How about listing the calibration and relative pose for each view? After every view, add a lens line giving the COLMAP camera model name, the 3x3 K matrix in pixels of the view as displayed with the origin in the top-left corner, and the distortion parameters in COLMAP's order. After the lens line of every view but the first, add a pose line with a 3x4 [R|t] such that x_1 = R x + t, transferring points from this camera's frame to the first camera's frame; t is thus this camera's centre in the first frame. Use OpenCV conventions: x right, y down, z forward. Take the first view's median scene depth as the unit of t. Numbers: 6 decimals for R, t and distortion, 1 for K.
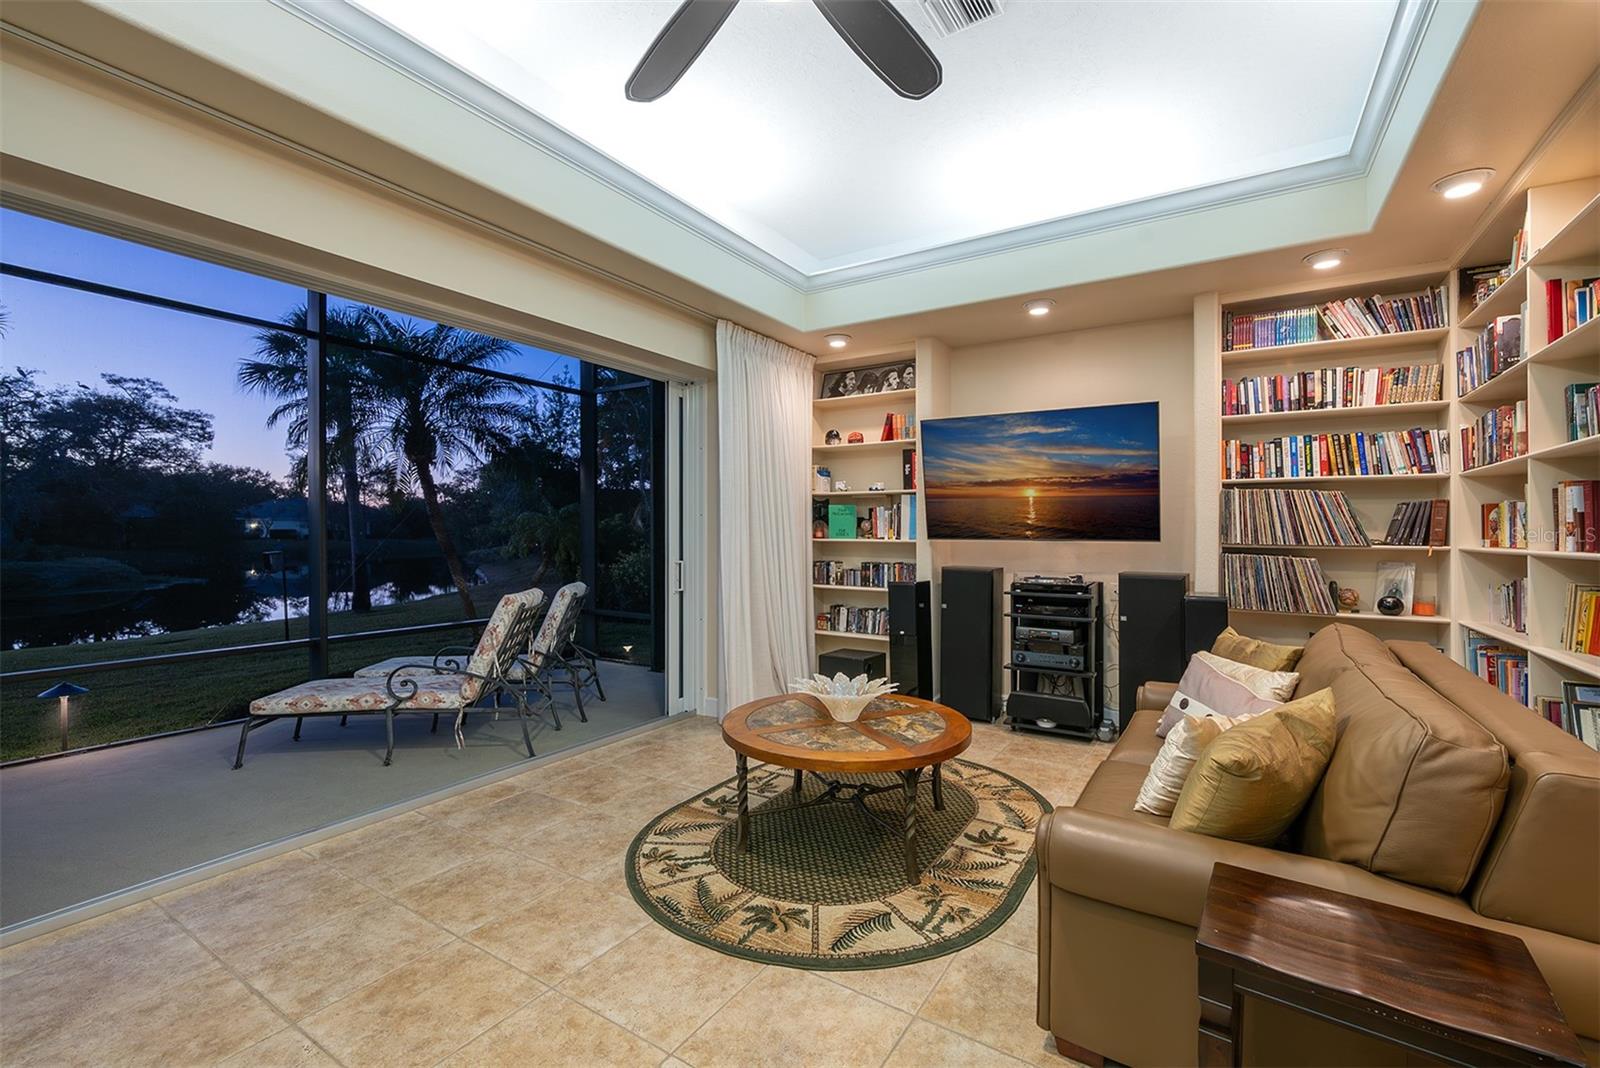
lens RADIAL K [[683.6, 0, 800.5], [0, 683.6, 525.3], [0, 0, 1]] dist [-0.003397, 0.000533]
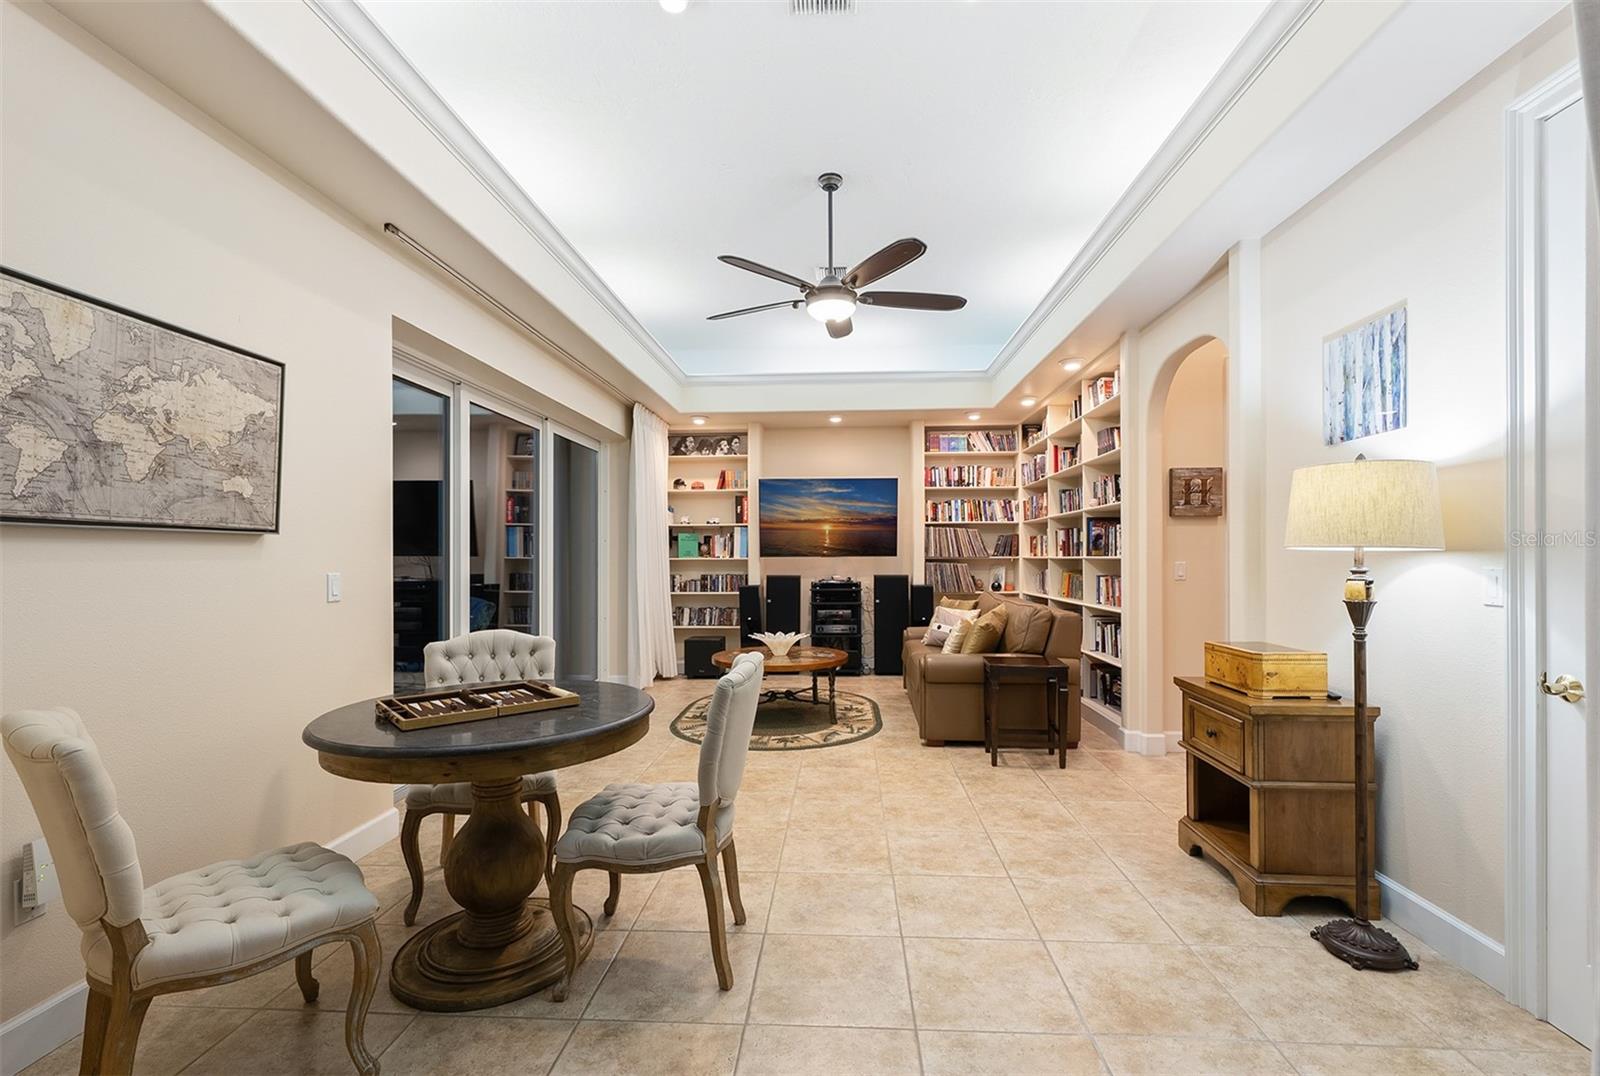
lens RADIAL K [[708.2, 0, 798.4], [0, 708.2, 549.0], [0, 0, 1]] dist [0.004935, -0.000067]
pose [[0.877355, -0.005422, 0.479812, -0.524034], [0.005446, 0.999984, 0.001343, 0.001128], [-0.479812, 0.001434, 0.877370, -0.445531]]
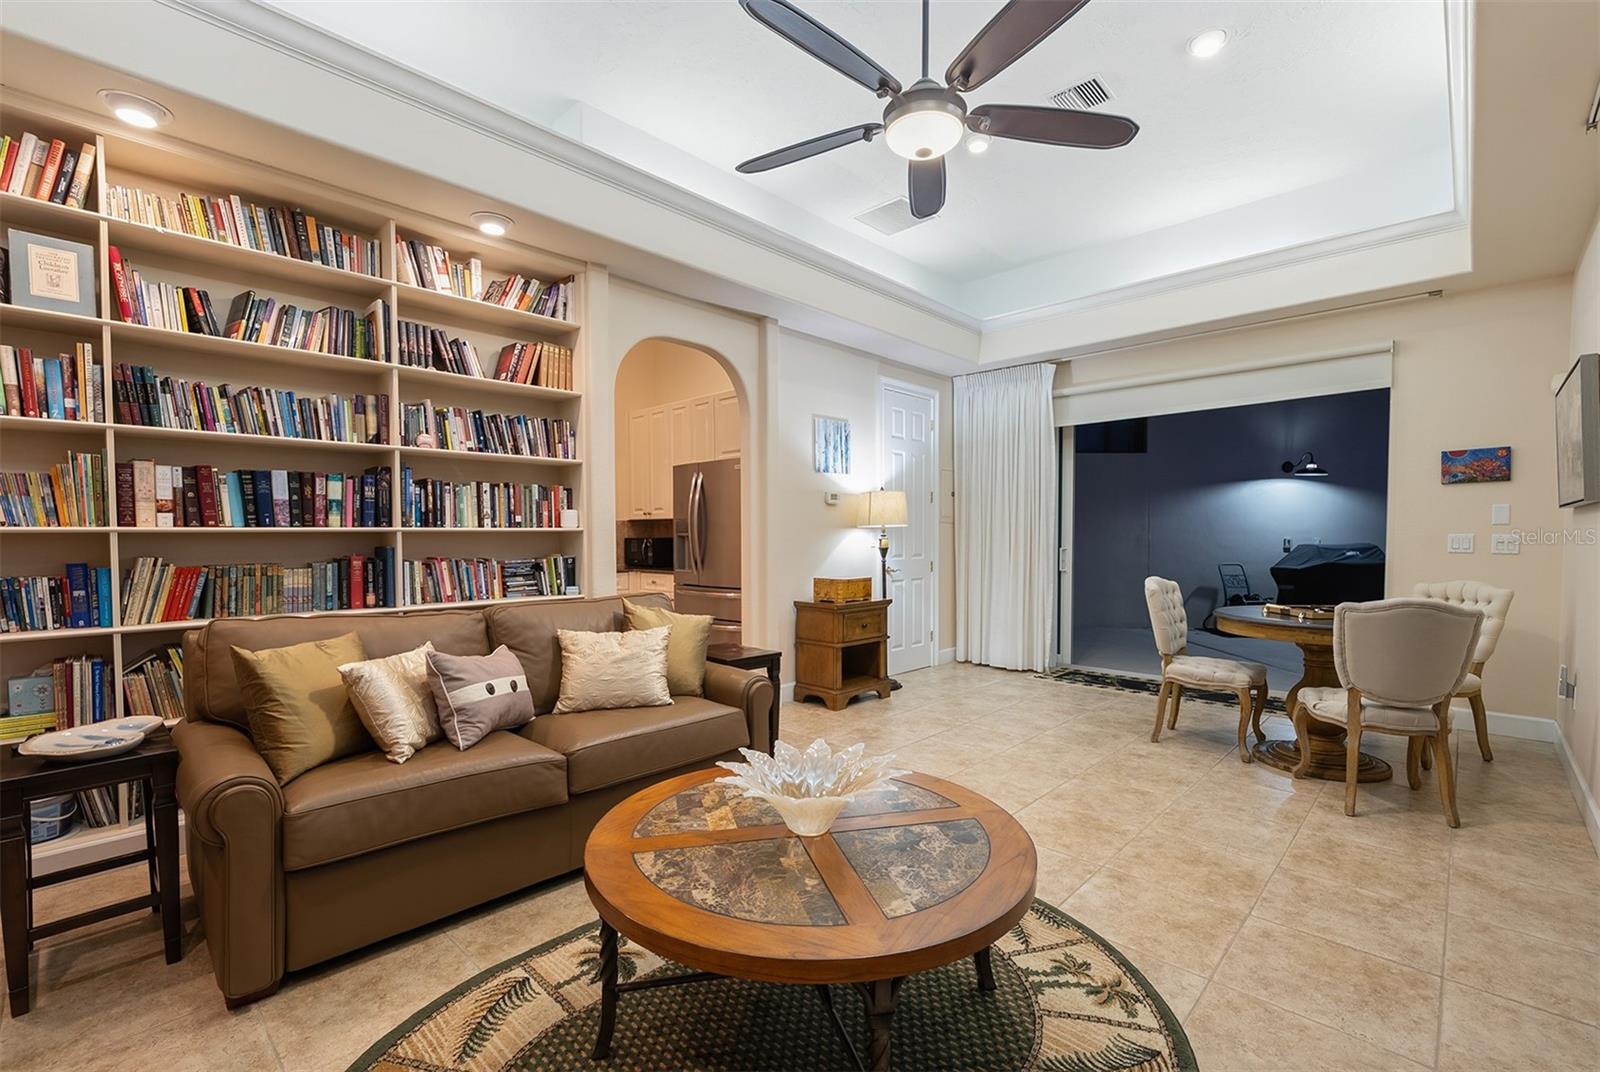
lens RADIAL K [[708.2, 0, 801.6], [0, 708.2, 535.5], [0, 0, 1]] dist [0.004935, -0.000067]
pose [[-0.981756, -0.003977, 0.190103, -0.025779], [-0.005212, 0.999968, -0.006000, 0.029674], [-0.190073, -0.006881, -0.981746, 1.052559]]
